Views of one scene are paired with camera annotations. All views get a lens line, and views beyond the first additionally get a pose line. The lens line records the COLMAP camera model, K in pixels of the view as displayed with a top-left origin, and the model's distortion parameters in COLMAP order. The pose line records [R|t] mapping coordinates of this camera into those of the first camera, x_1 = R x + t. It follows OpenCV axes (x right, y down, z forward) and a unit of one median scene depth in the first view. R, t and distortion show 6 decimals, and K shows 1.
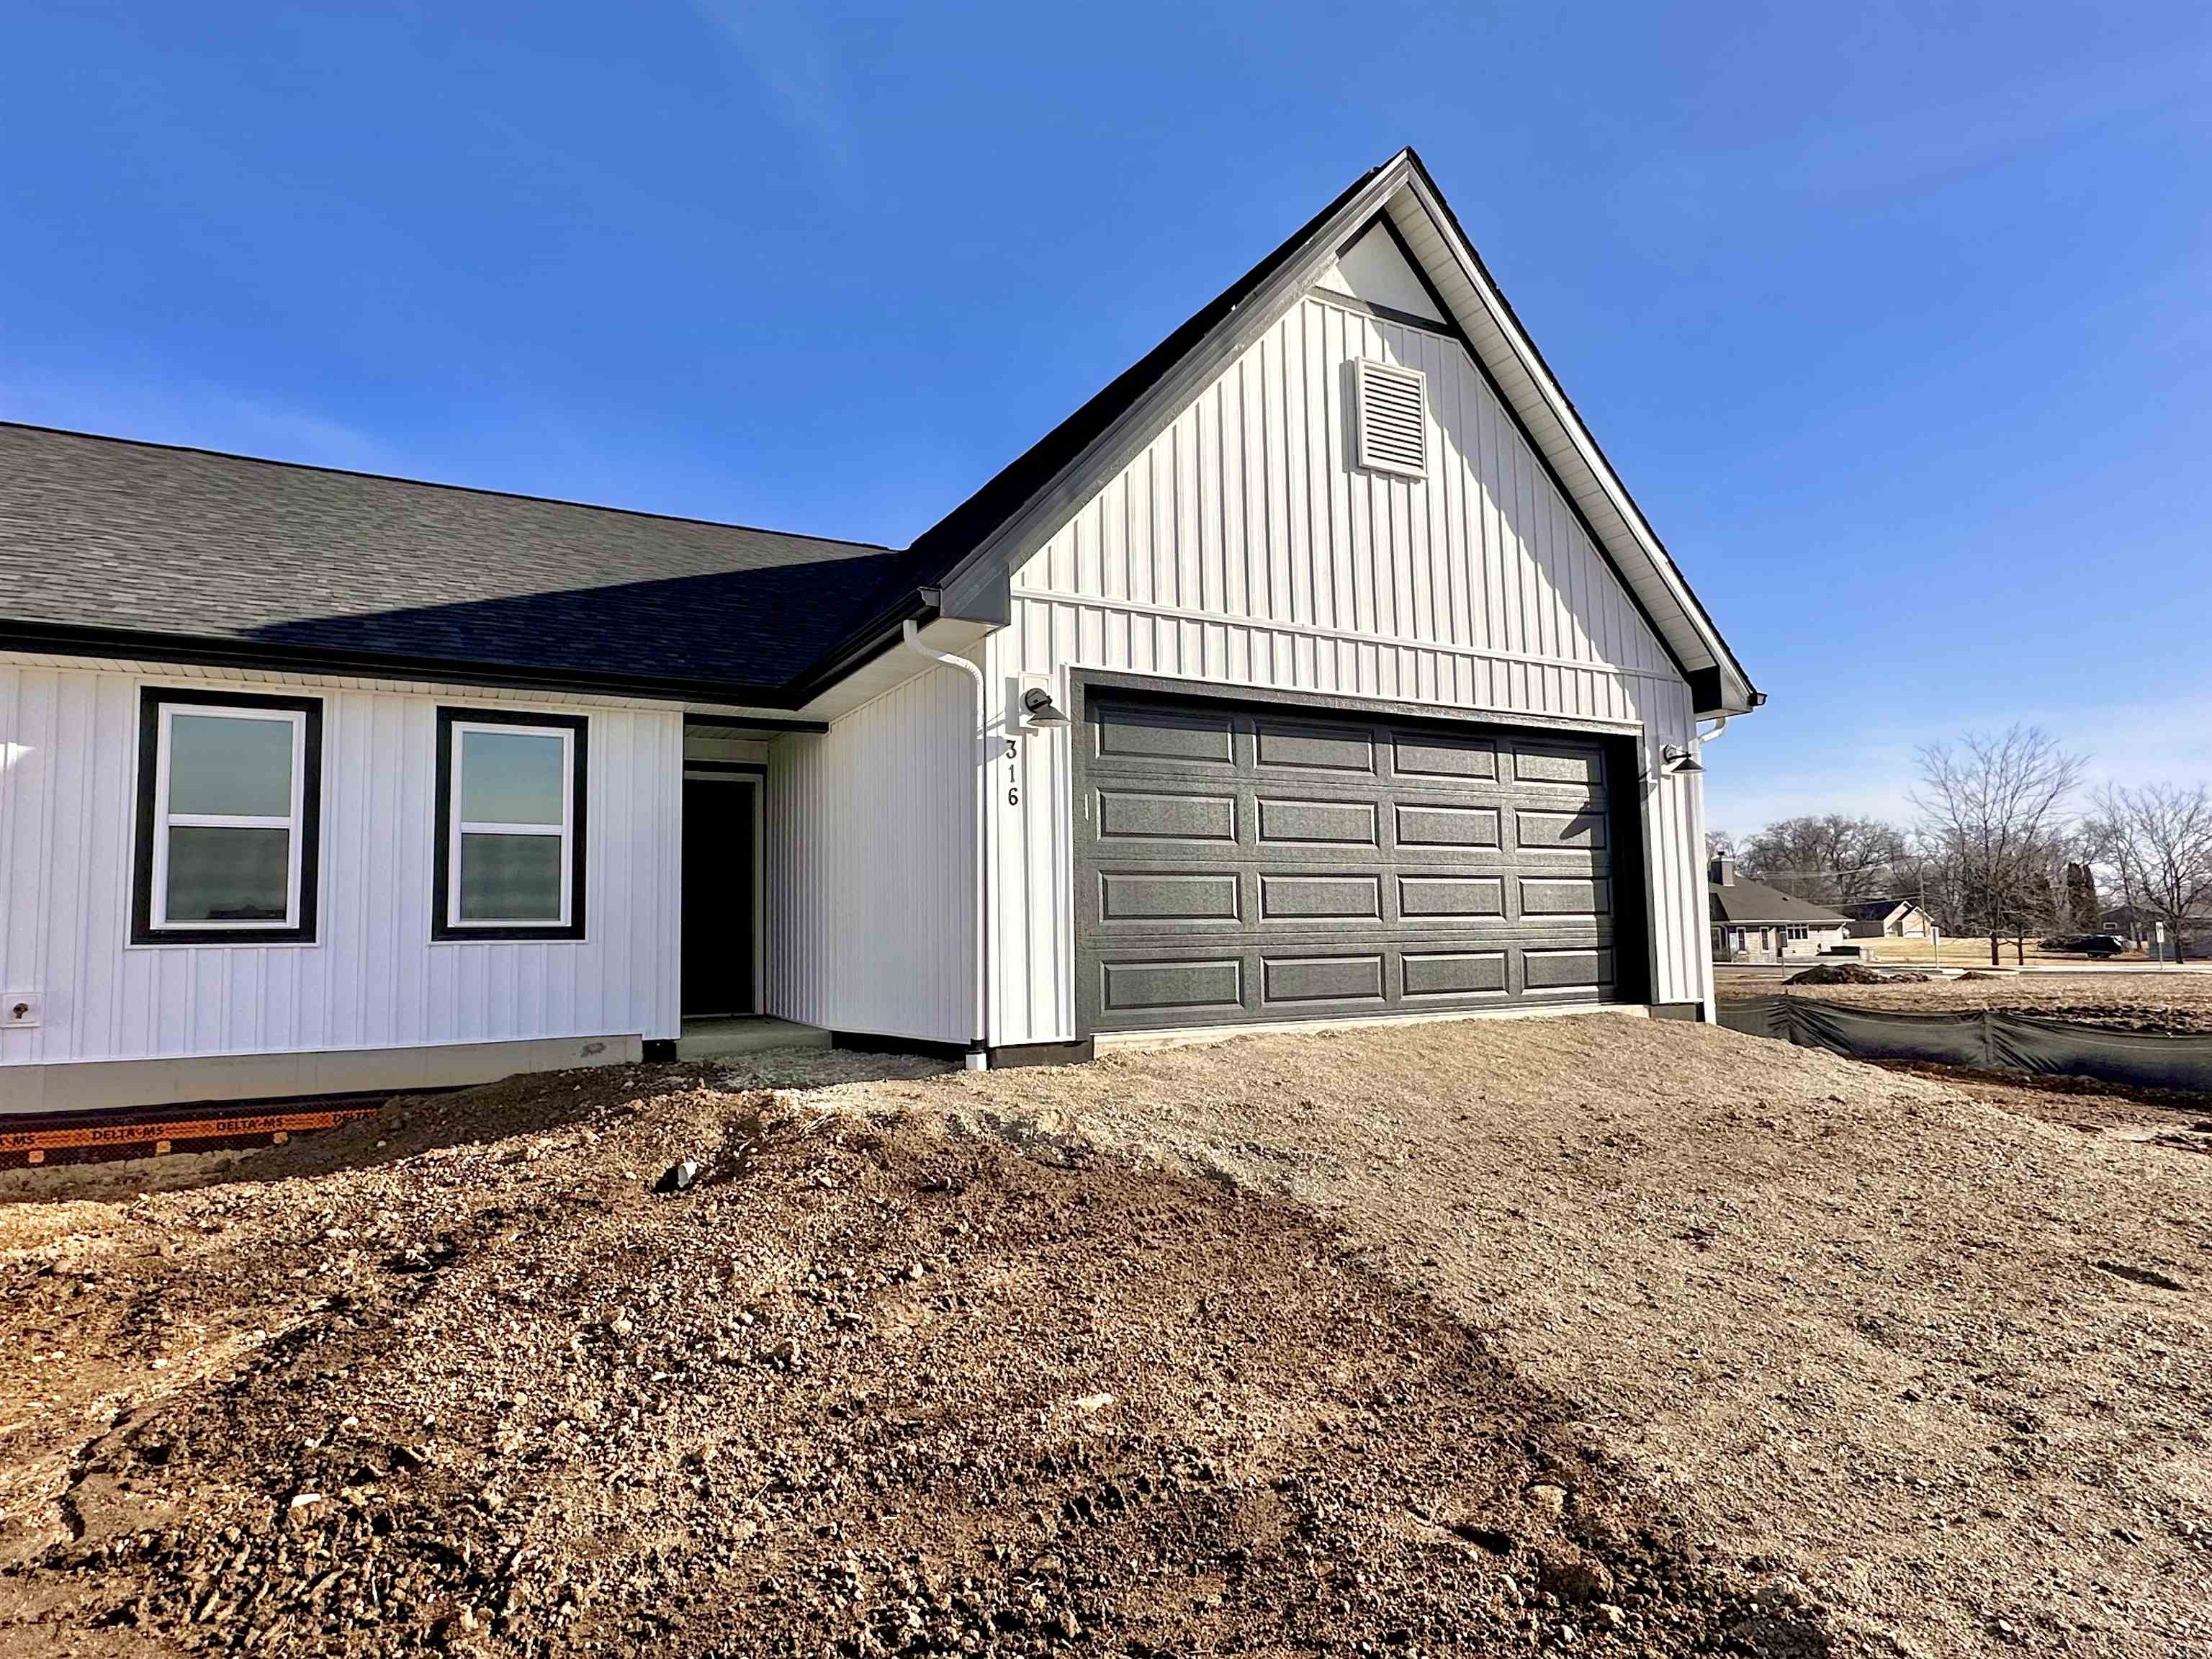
lens RADIAL K [[1301.9, 0, 1106.0], [0, 1301.9, 829.5], [0, 0, 1]] dist [-0.000722, -0.000169]
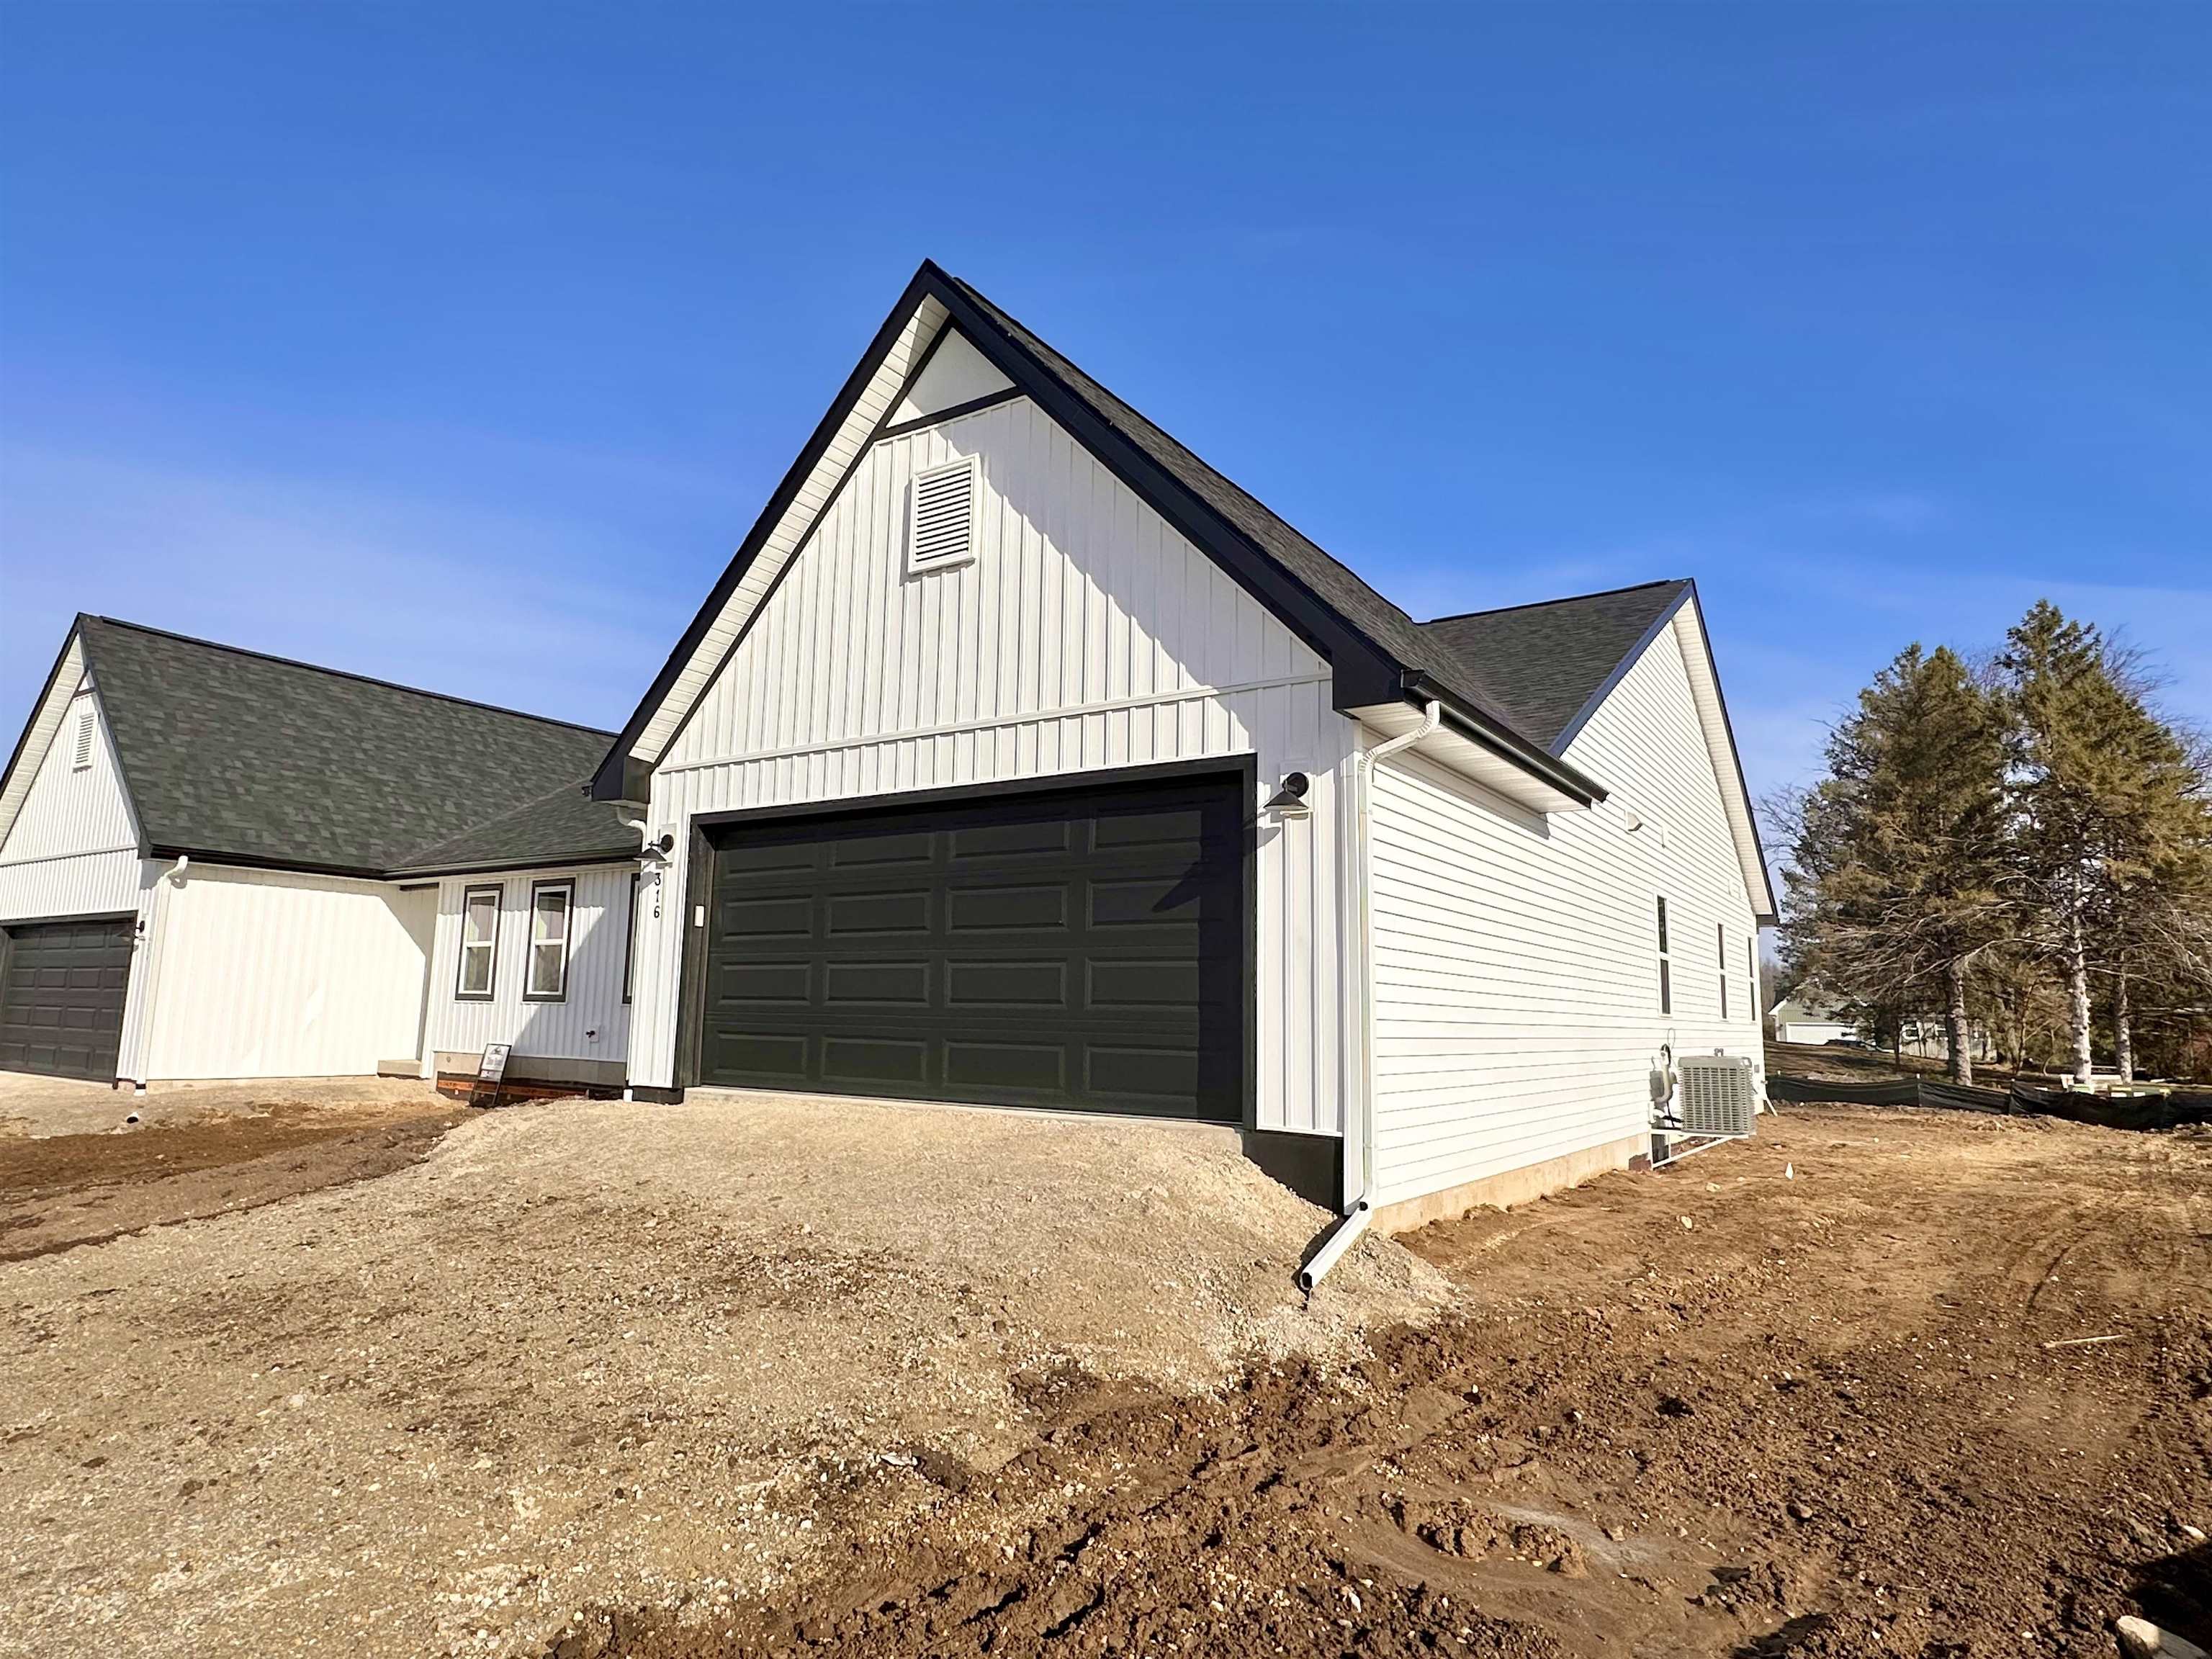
lens RADIAL K [[1260.4, 0, 1106.0], [0, 1260.4, 829.5], [0, 0, 1]] dist [0.000974, -0.000048]
pose [[0.448237, -0.103200, -0.887938, 1.146405], [0.049196, 0.994656, -0.090769, 0.028982], [0.892560, -0.002997, 0.450918, 0.670344]]
